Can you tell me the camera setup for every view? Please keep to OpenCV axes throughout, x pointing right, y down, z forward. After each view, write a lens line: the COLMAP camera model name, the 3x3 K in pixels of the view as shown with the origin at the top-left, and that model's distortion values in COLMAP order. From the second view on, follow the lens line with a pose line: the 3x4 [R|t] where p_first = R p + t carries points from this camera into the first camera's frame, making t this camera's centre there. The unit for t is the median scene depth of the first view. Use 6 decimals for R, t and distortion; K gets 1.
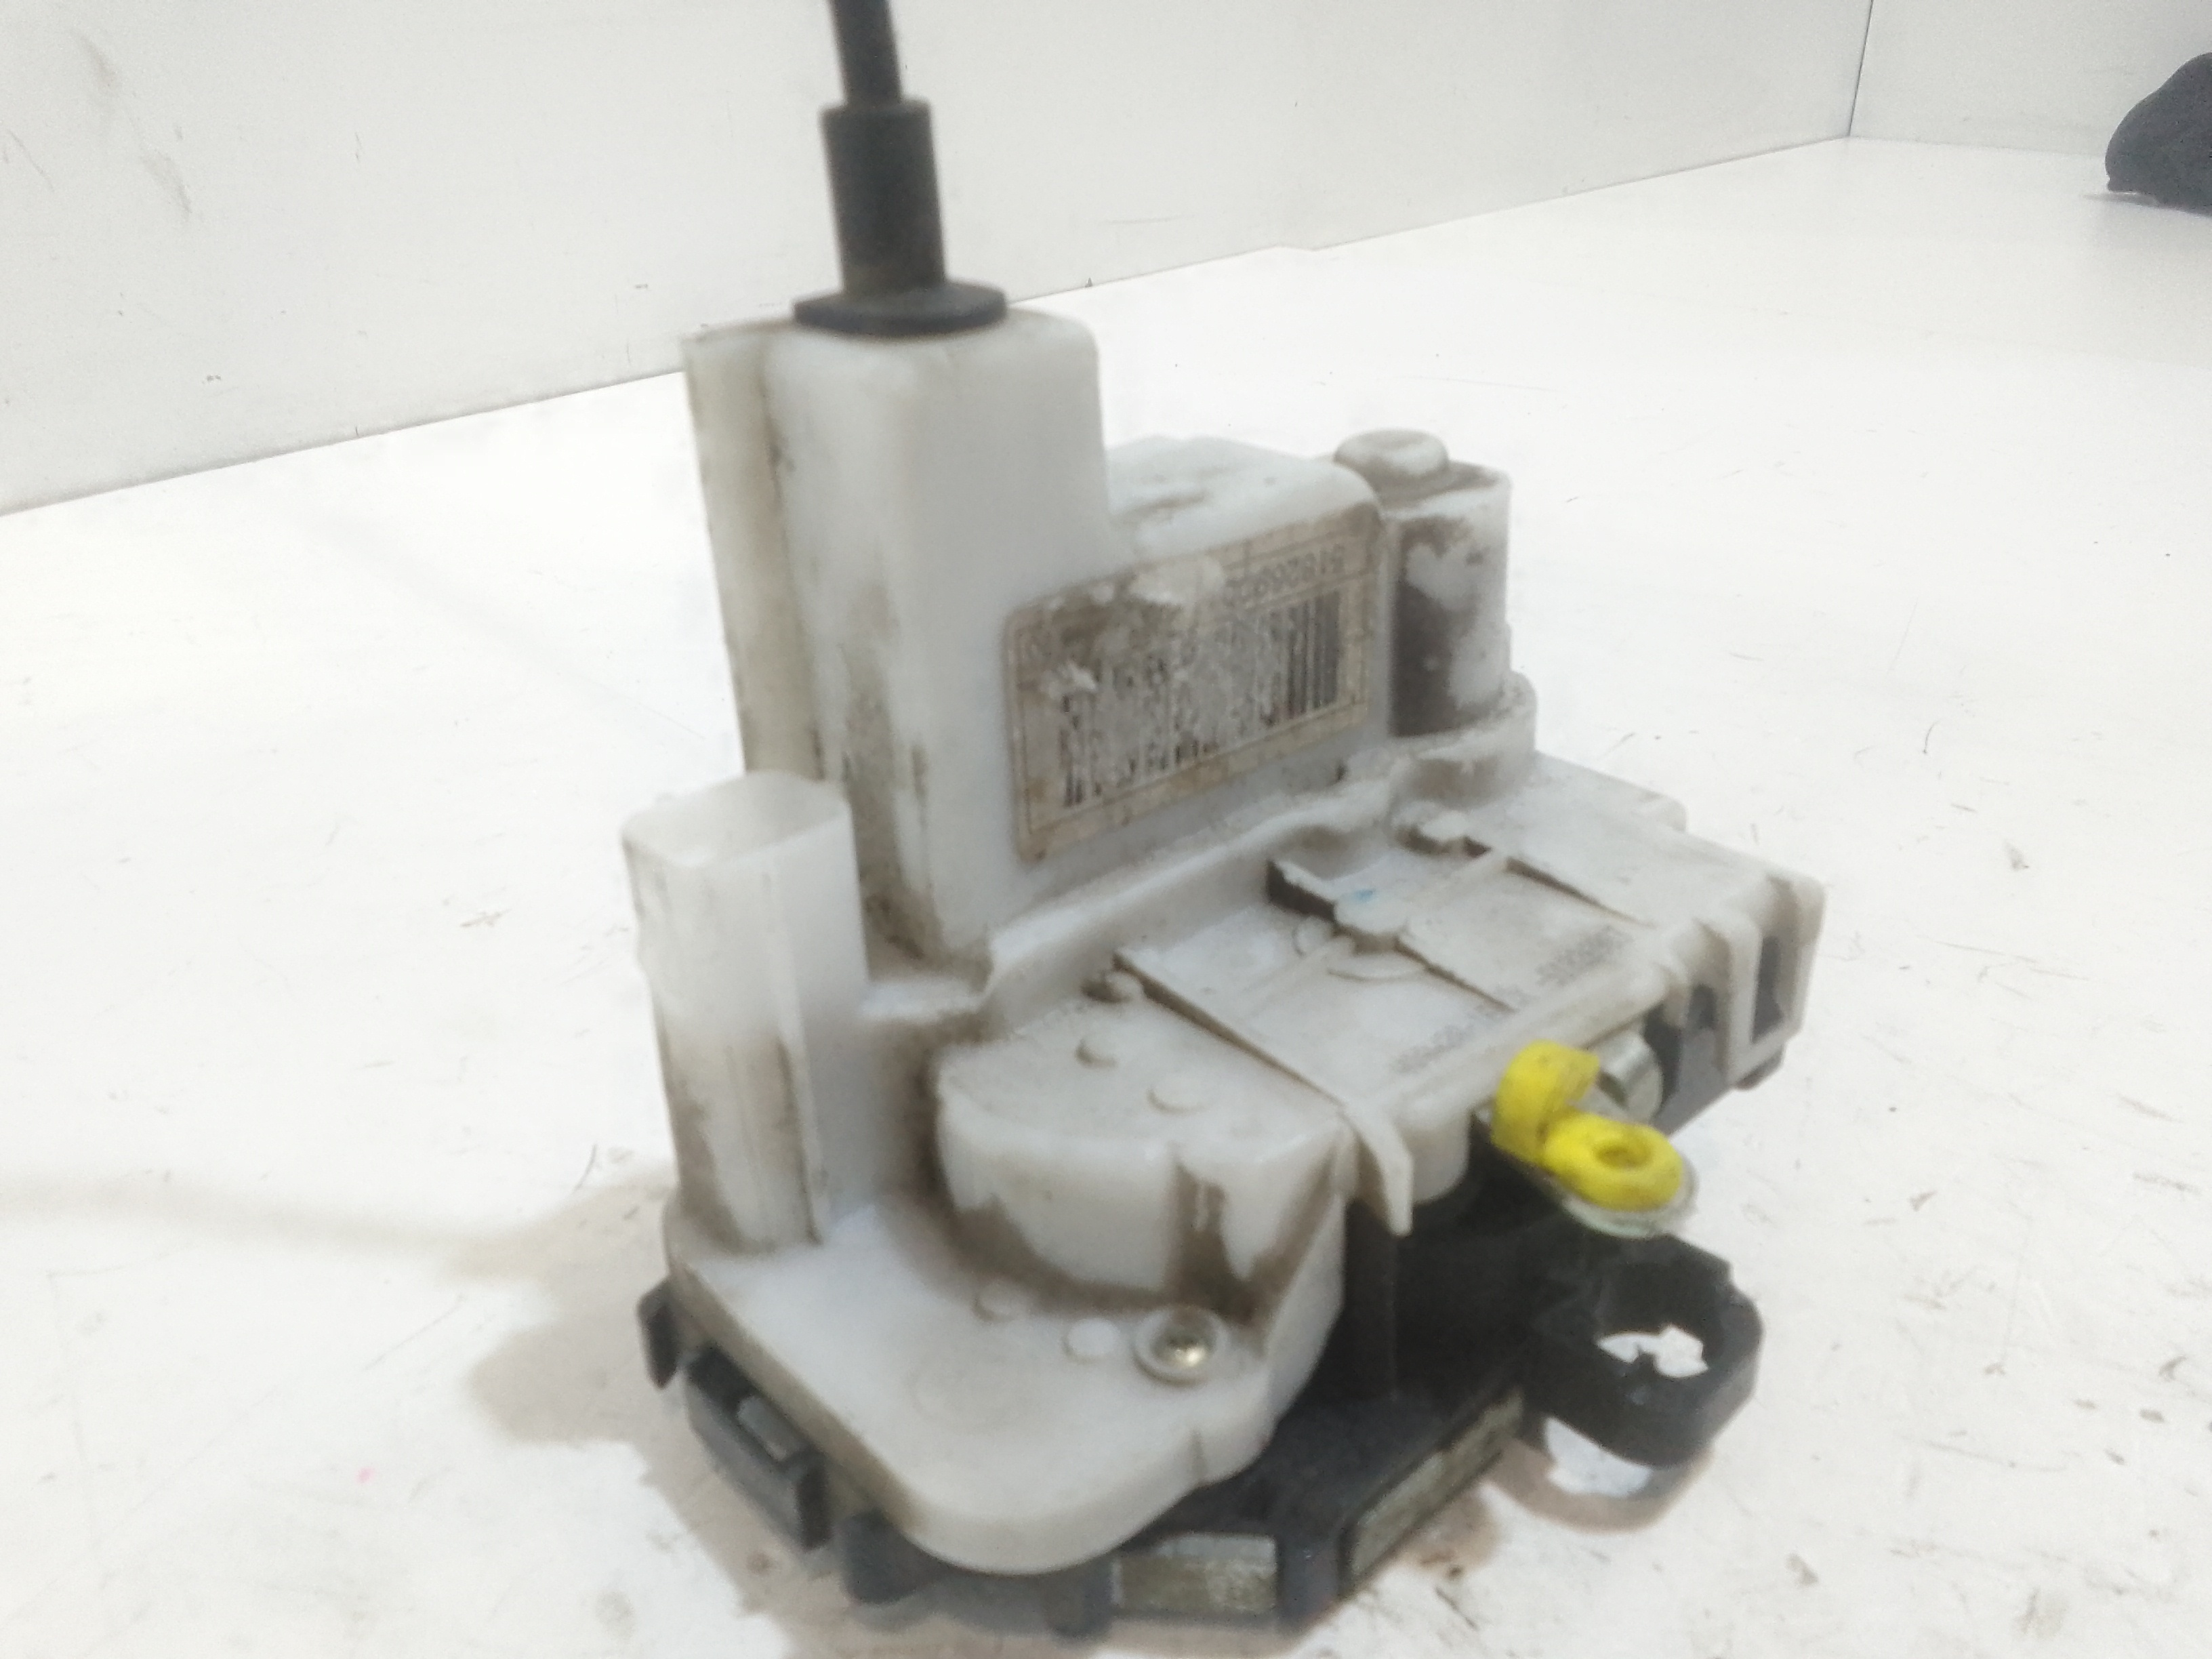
lens RADIAL K [[1714.4, 0, 1106.0], [0, 1714.4, 829.5], [0, 0, 1]] dist [0.078804, -0.127290]
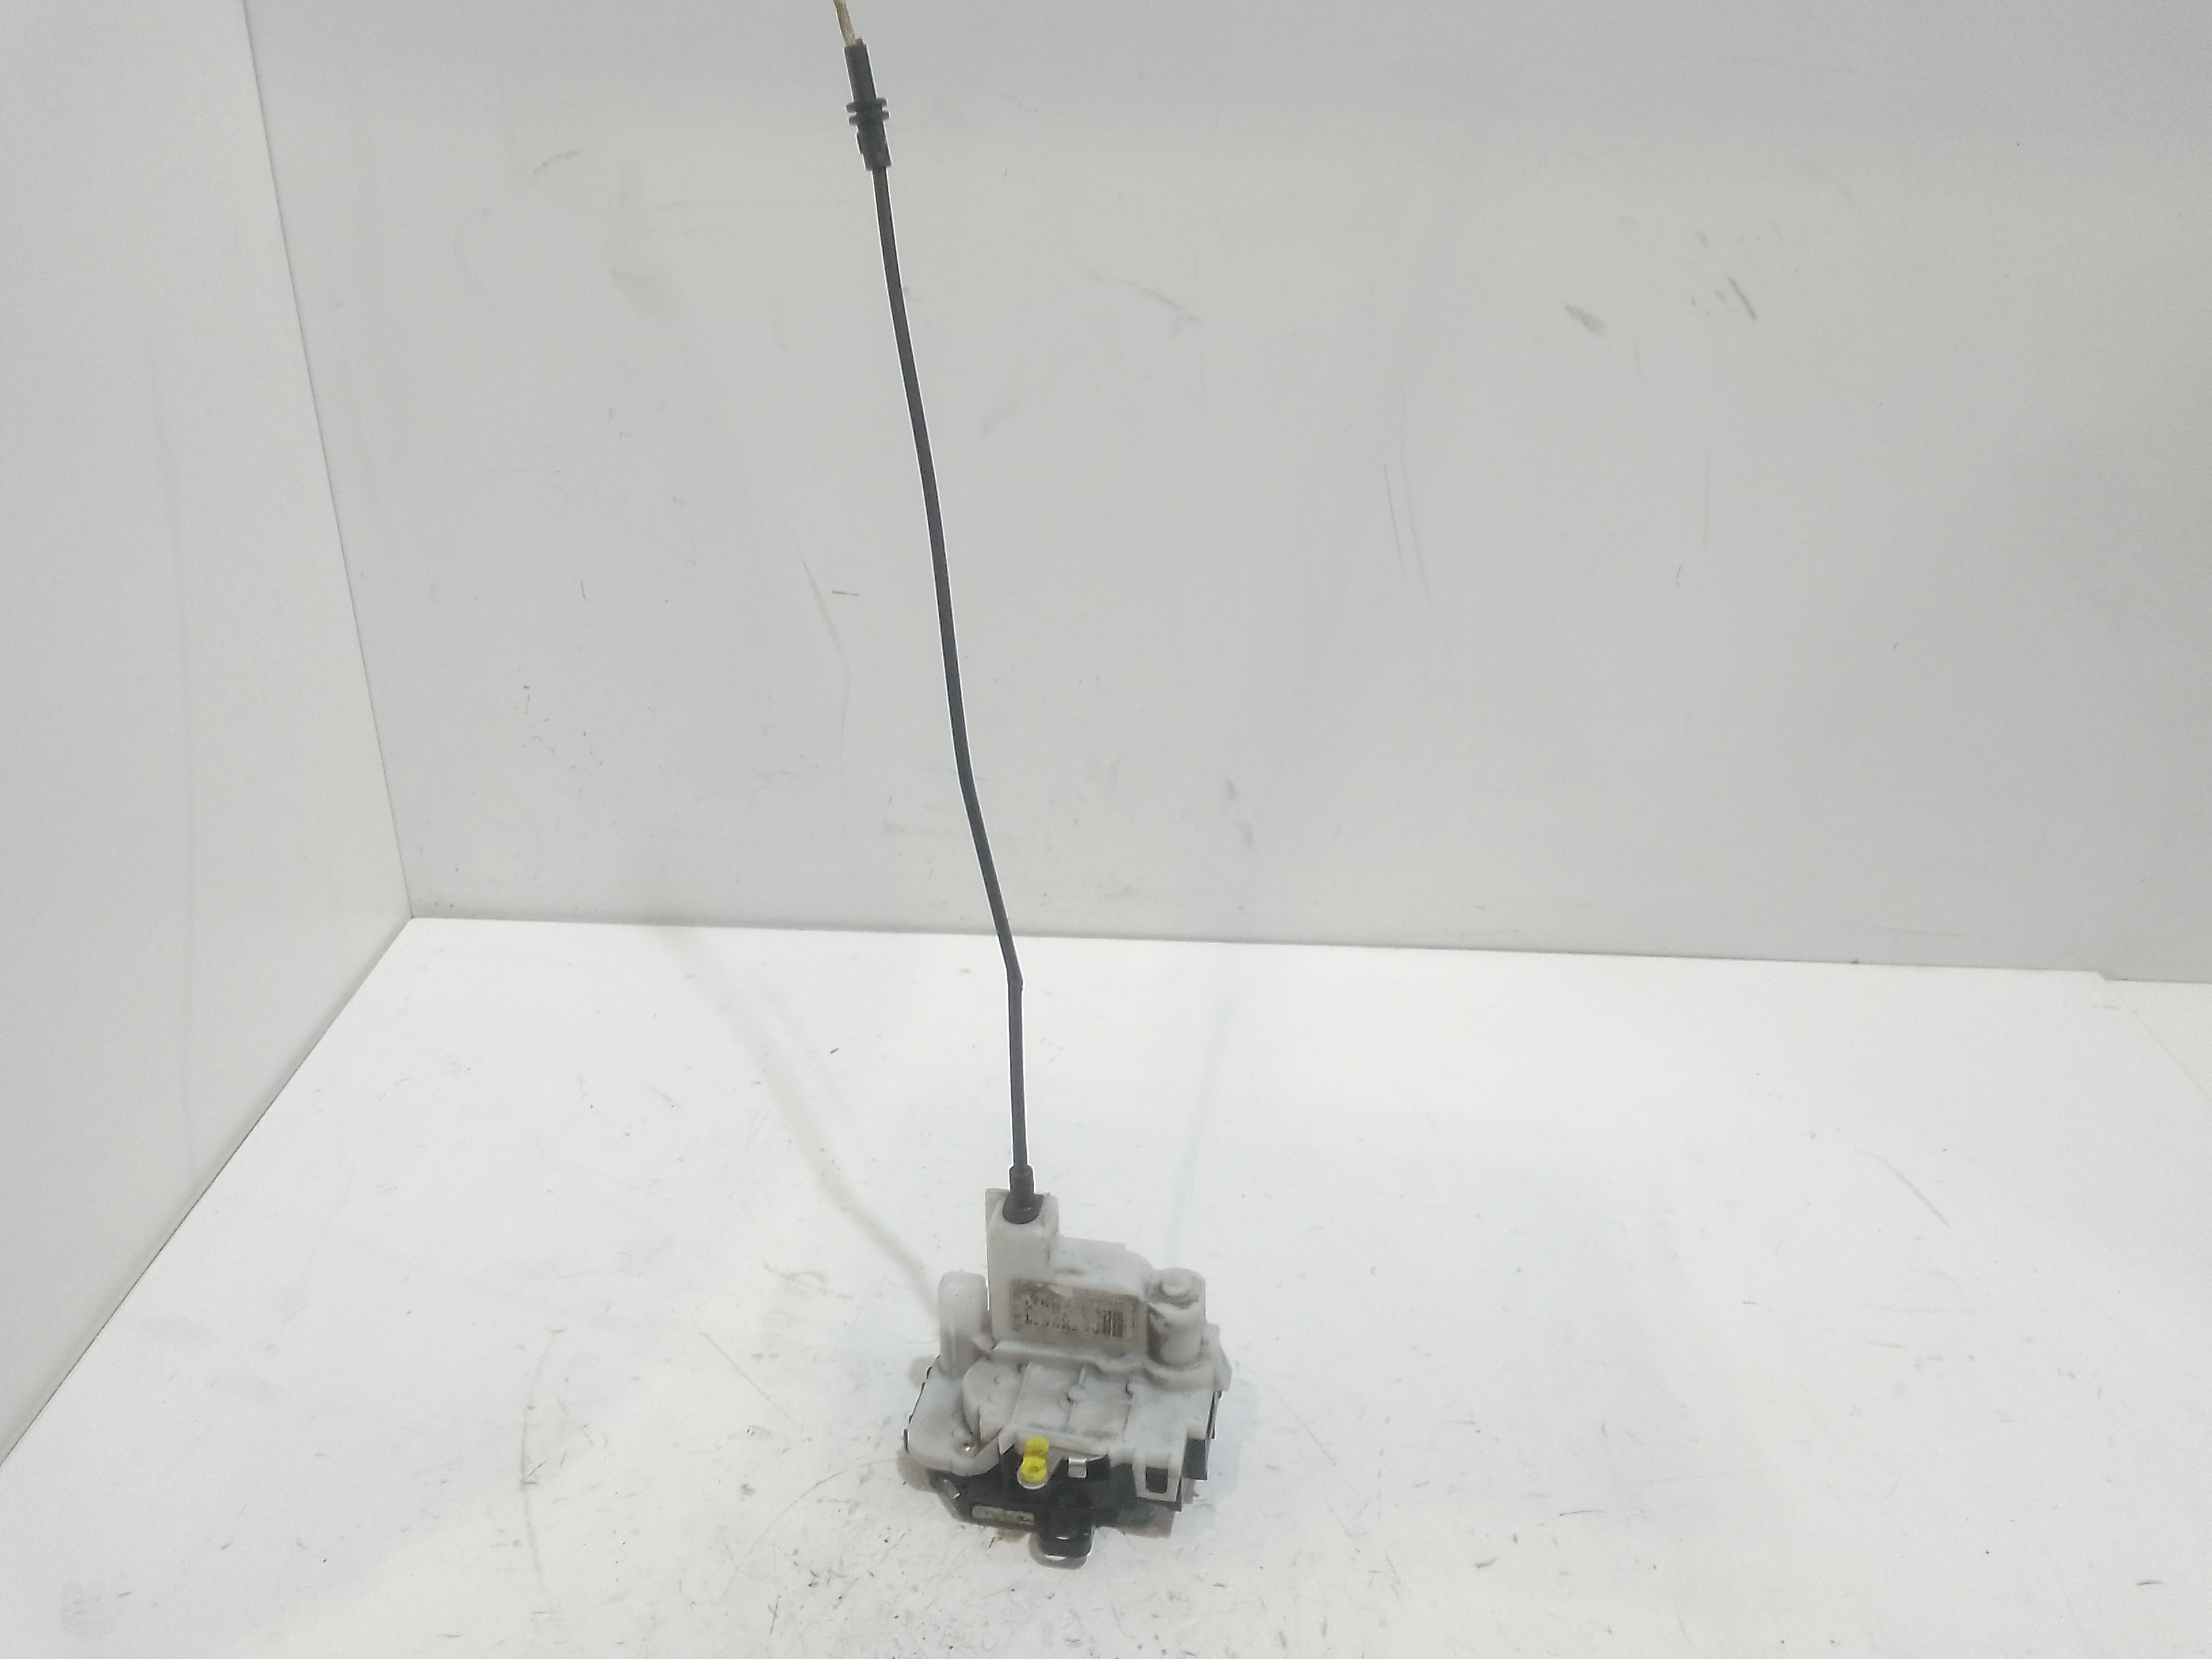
lens RADIAL K [[1692.2, 0, 1105.5], [0, 1692.2, 876.7], [0, 0, 1]] dist [0.072821, -0.116879]
pose [[0.612650, 0.390066, -0.687392, 2.309878], [-0.382349, 0.907455, 0.174167, -1.648280], [0.691714, 0.156121, 0.705094, -1.772494]]
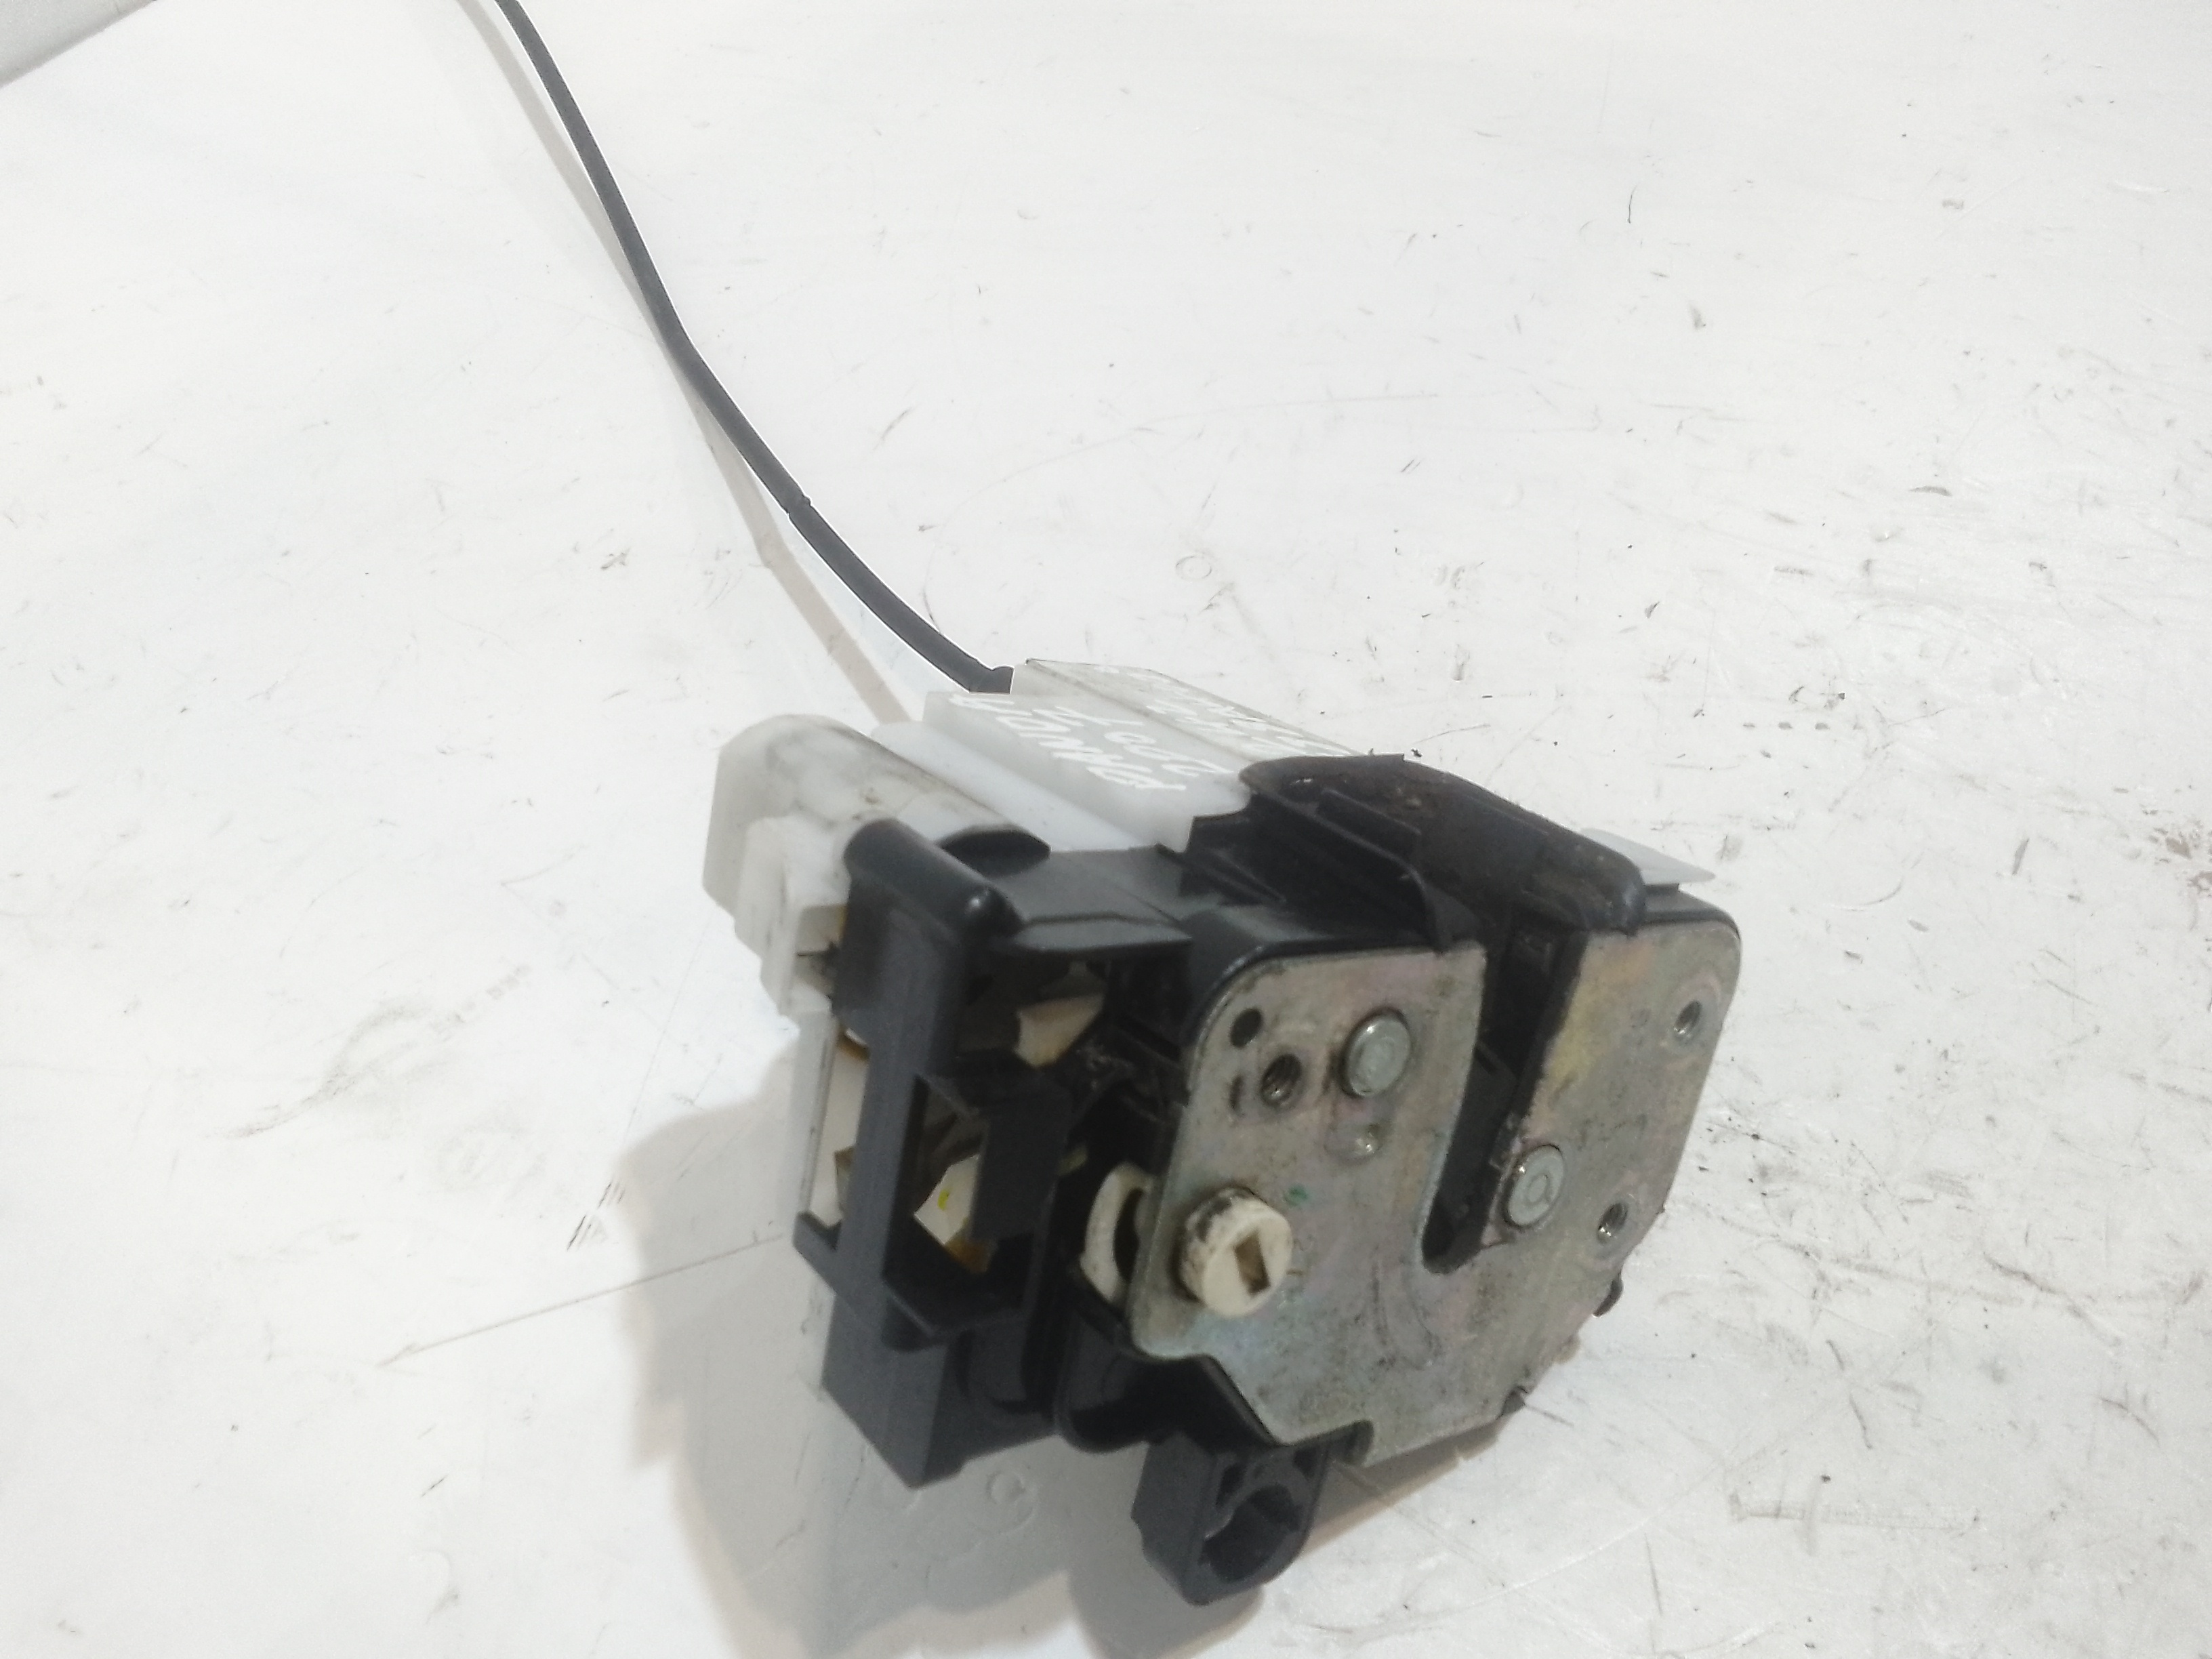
lens RADIAL K [[1714.4, 0, 1106.0], [0, 1714.4, 829.5], [0, 0, 1]] dist [0.078804, -0.127290]
pose [[0.971100, -0.191518, 0.142428, -0.337413], [0.123061, 0.913089, 0.388747, -0.334872], [-0.204502, -0.359985, 0.910269, -0.499299]]
